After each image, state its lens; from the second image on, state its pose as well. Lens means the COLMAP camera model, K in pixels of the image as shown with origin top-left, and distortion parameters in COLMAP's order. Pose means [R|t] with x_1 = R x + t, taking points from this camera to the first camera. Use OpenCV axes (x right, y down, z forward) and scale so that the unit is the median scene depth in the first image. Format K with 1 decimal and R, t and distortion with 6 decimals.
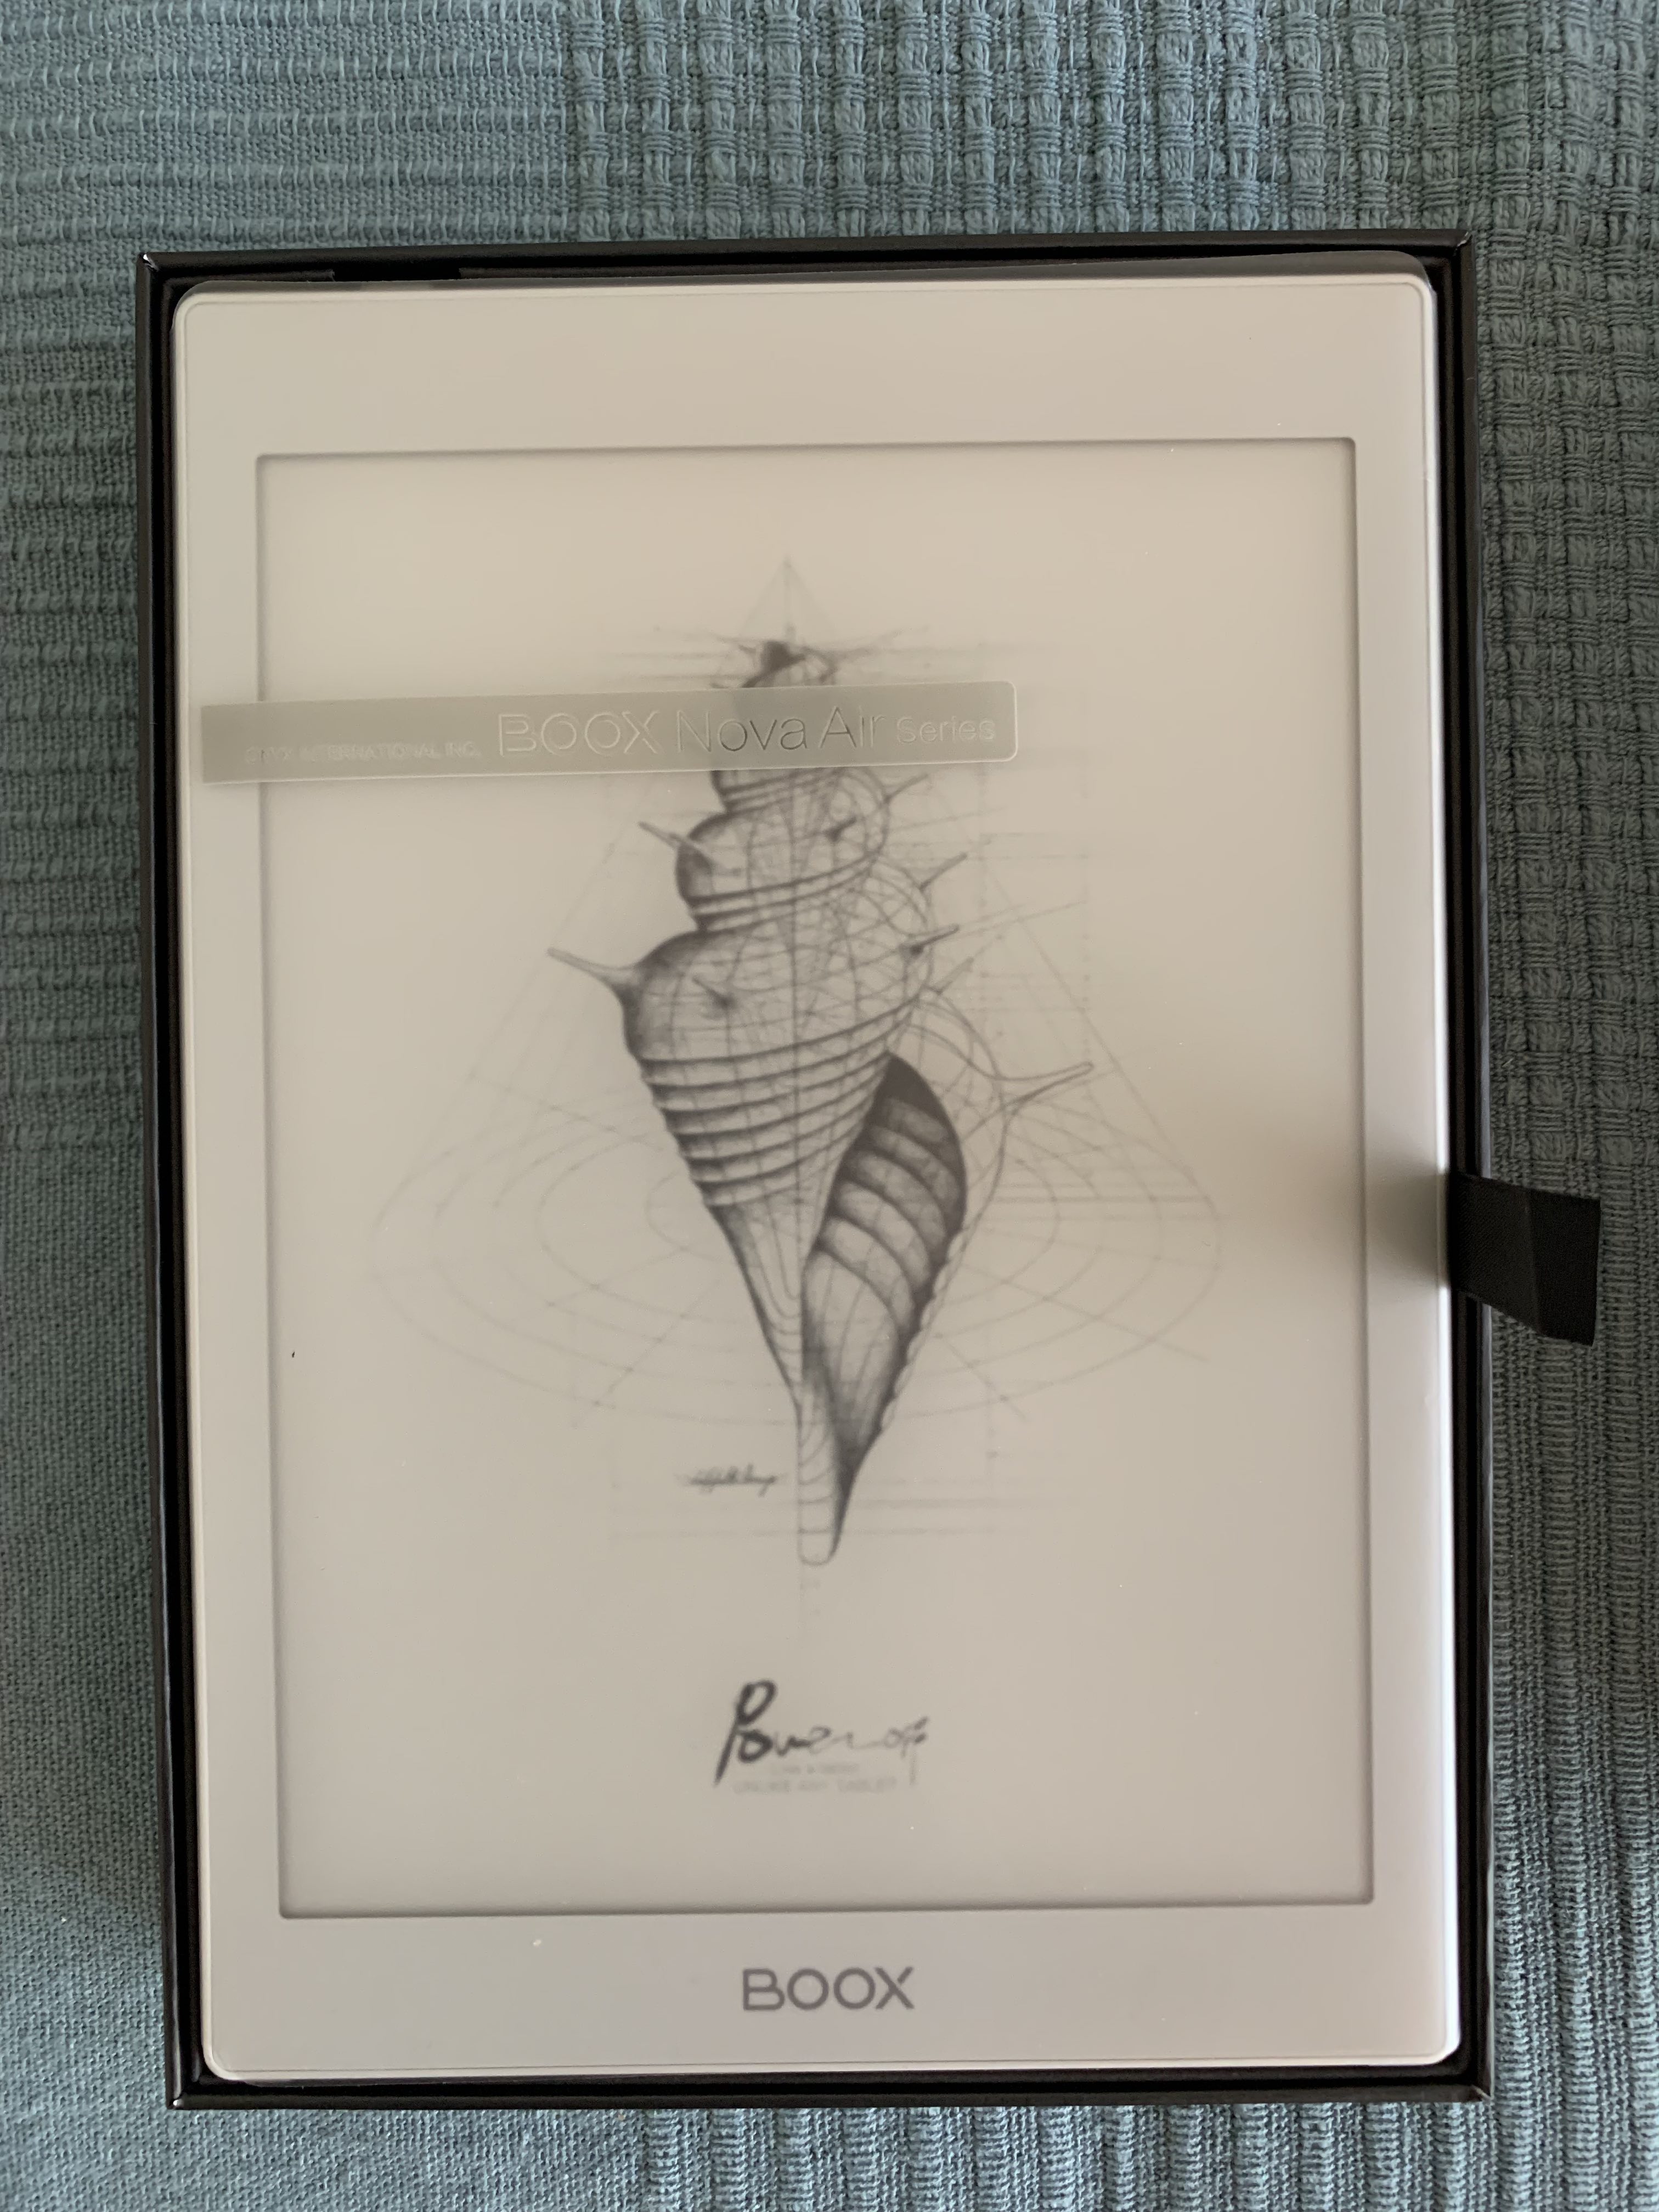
lens RADIAL K [[1669.3, 0, 829.5], [0, 1669.3, 1106.0], [0, 0, 1]] dist [0.005431, 0.003605]
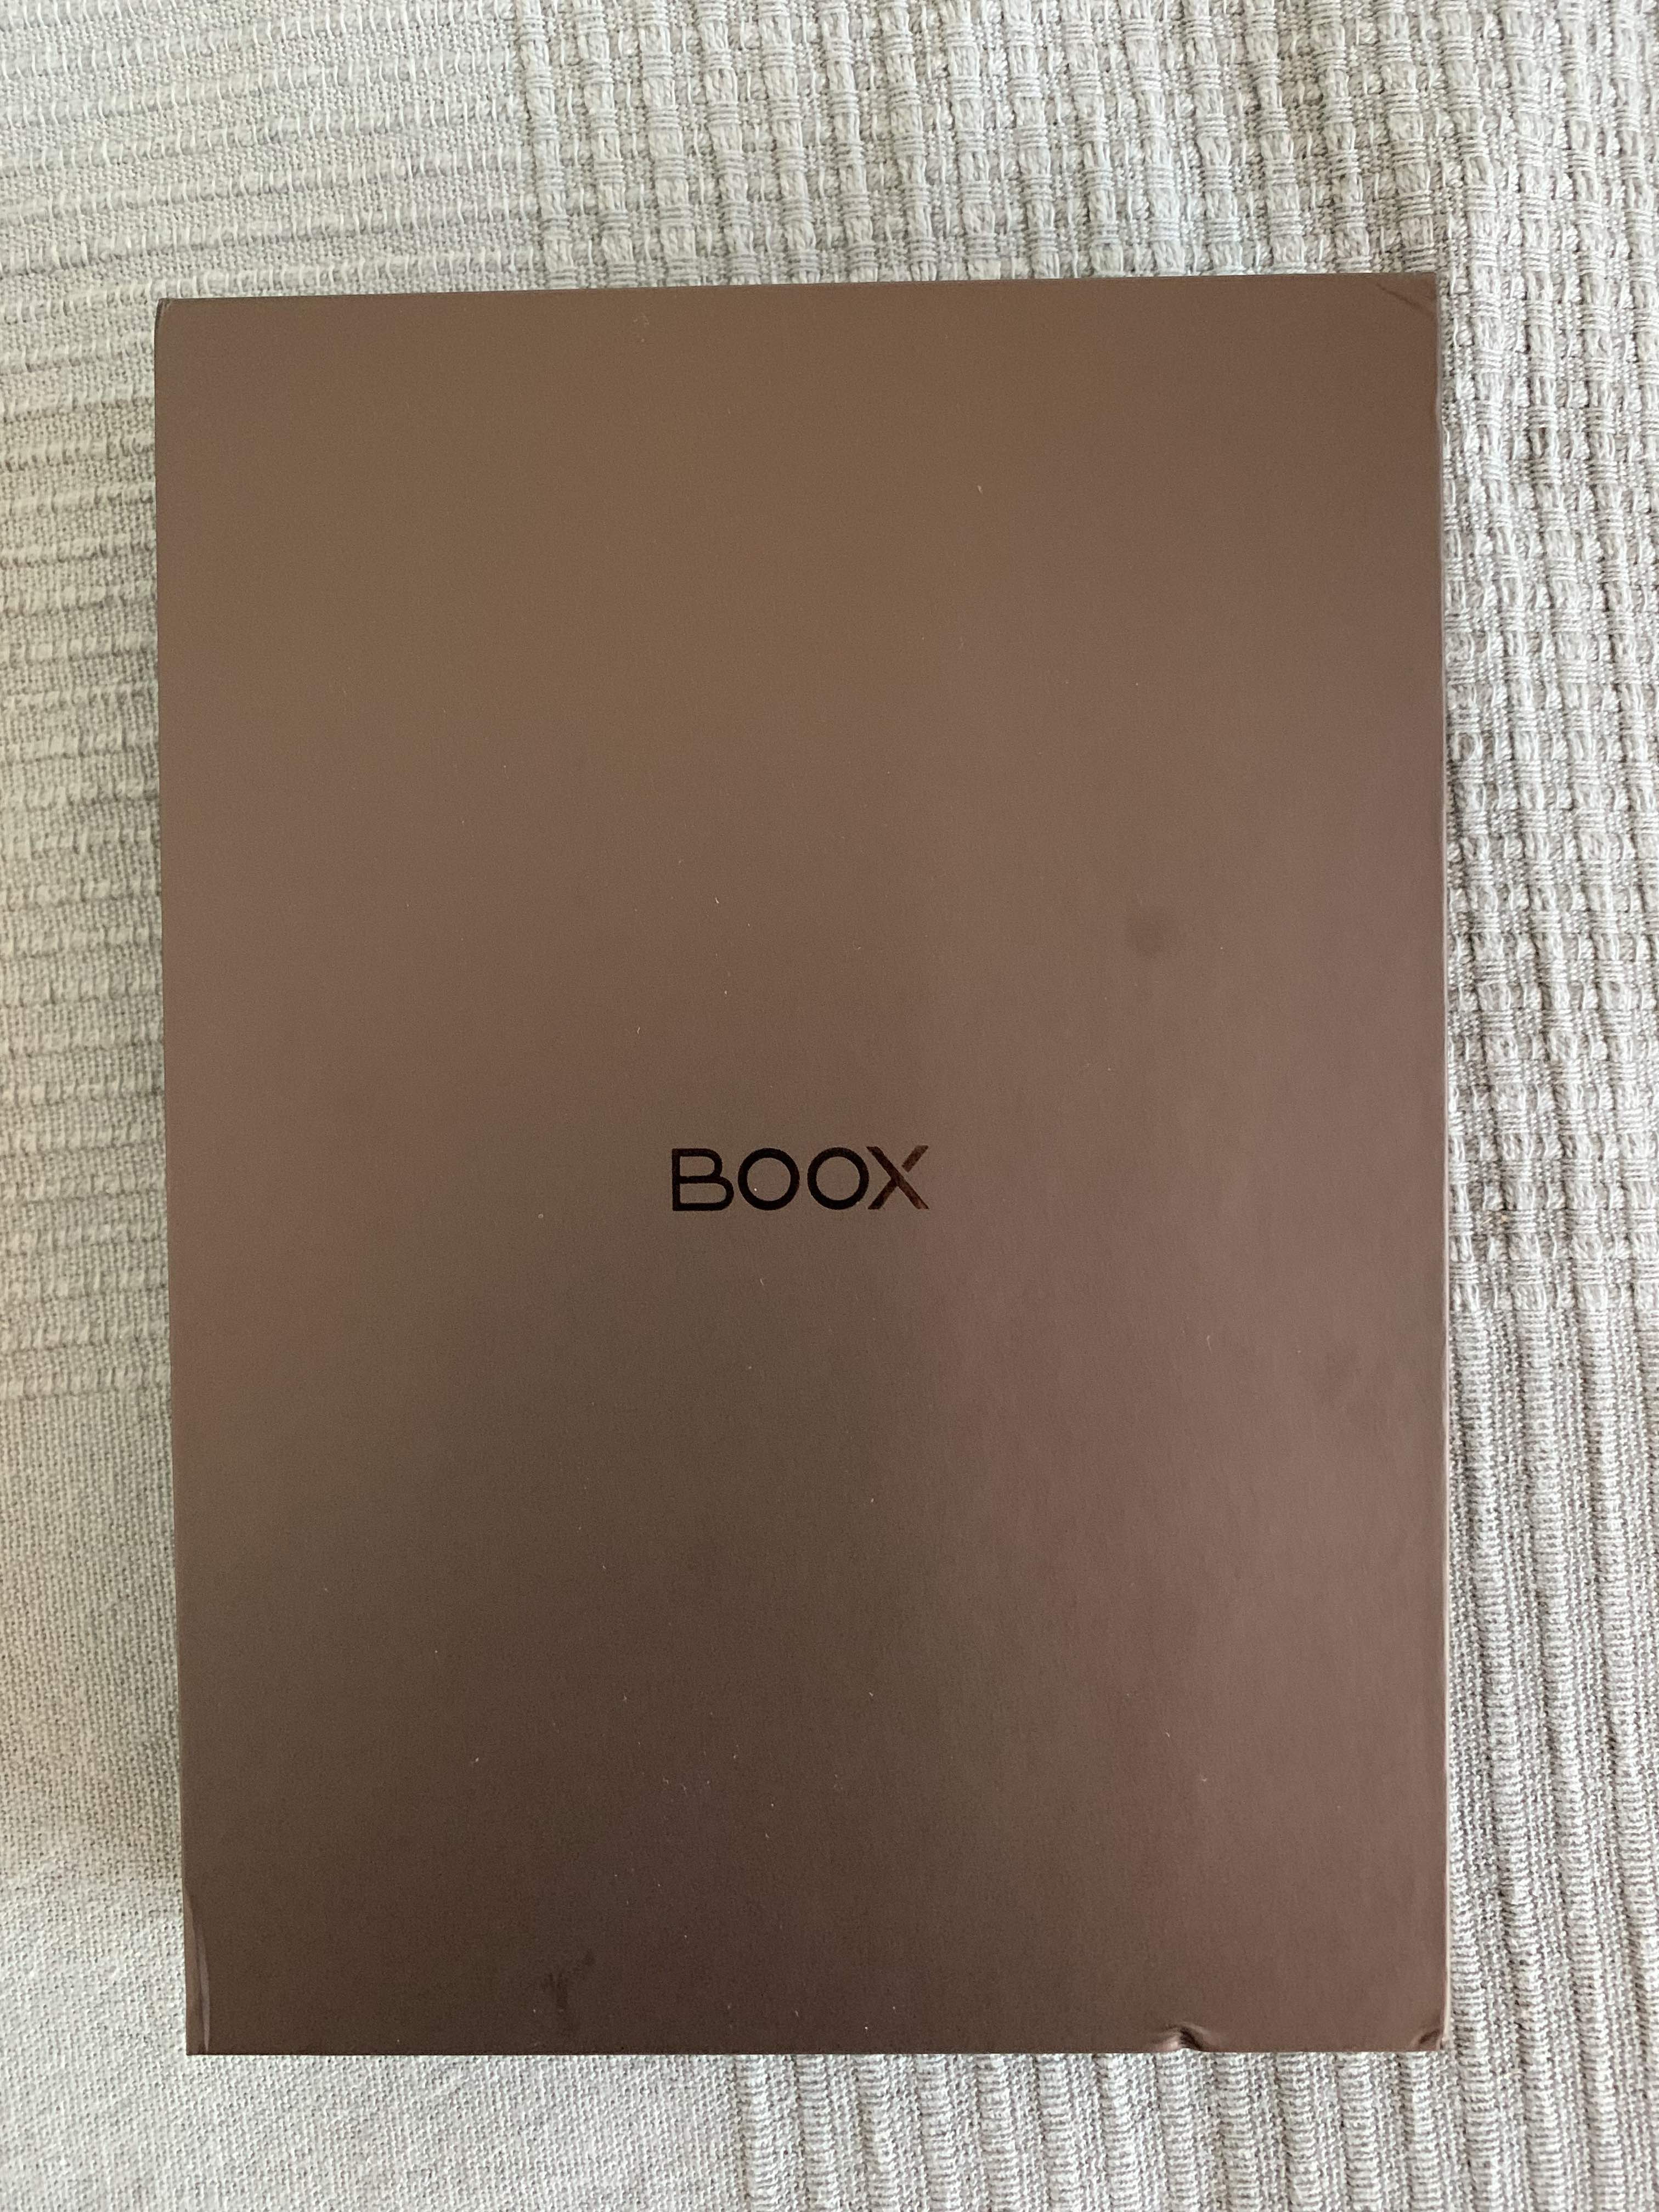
lens RADIAL K [[1669.3, 0, 829.5], [0, 1669.3, 1106.0], [0, 0, 1]] dist [0.005431, 0.003605]
pose [[0.997685, -0.067102, -0.011055, 0.002000], [0.065175, 0.989847, -0.126312, 0.012968], [0.019418, 0.125299, 0.991929, -0.138967]]
